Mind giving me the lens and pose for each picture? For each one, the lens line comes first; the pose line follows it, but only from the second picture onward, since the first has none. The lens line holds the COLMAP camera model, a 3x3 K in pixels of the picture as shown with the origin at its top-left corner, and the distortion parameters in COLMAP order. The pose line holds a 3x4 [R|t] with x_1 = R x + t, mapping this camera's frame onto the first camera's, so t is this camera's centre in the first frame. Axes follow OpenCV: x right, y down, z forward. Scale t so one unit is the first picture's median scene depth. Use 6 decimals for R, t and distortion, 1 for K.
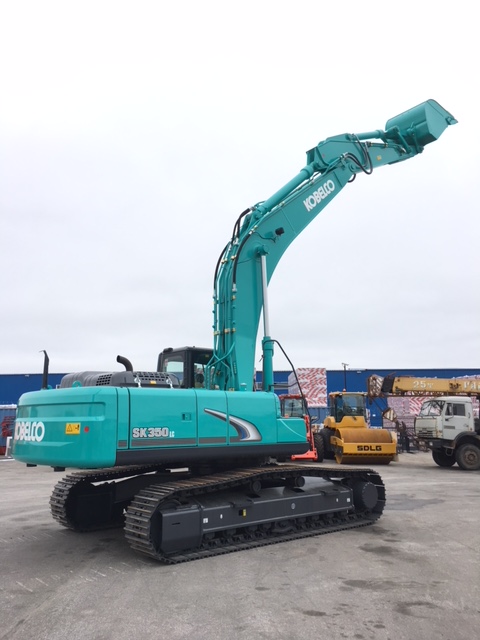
lens RADIAL K [[545.4, 0, 239.2], [0, 545.4, 319.4], [0, 0, 1]] dist [-0.004643, -0.003251]
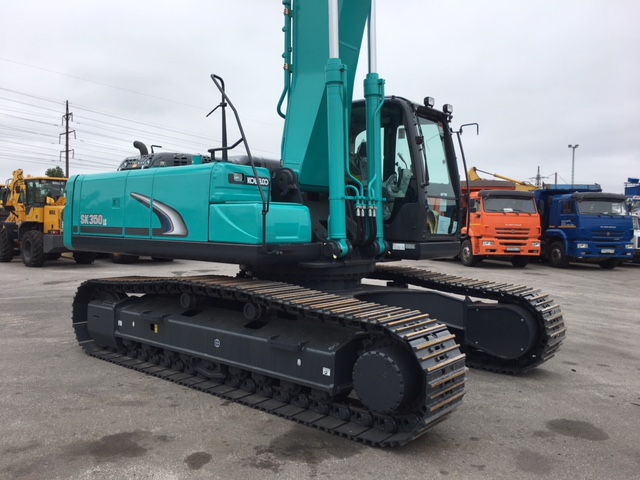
lens RADIAL K [[545.4, 0, 319.7], [0, 545.4, 241.1], [0, 0, 1]] dist [-0.004643, -0.003251]
pose [[0.213958, 0.052043, -0.975456, 0.775758], [0.168826, 0.981583, 0.089400, 0.206683], [0.962143, -0.183810, 0.201231, 1.081561]]
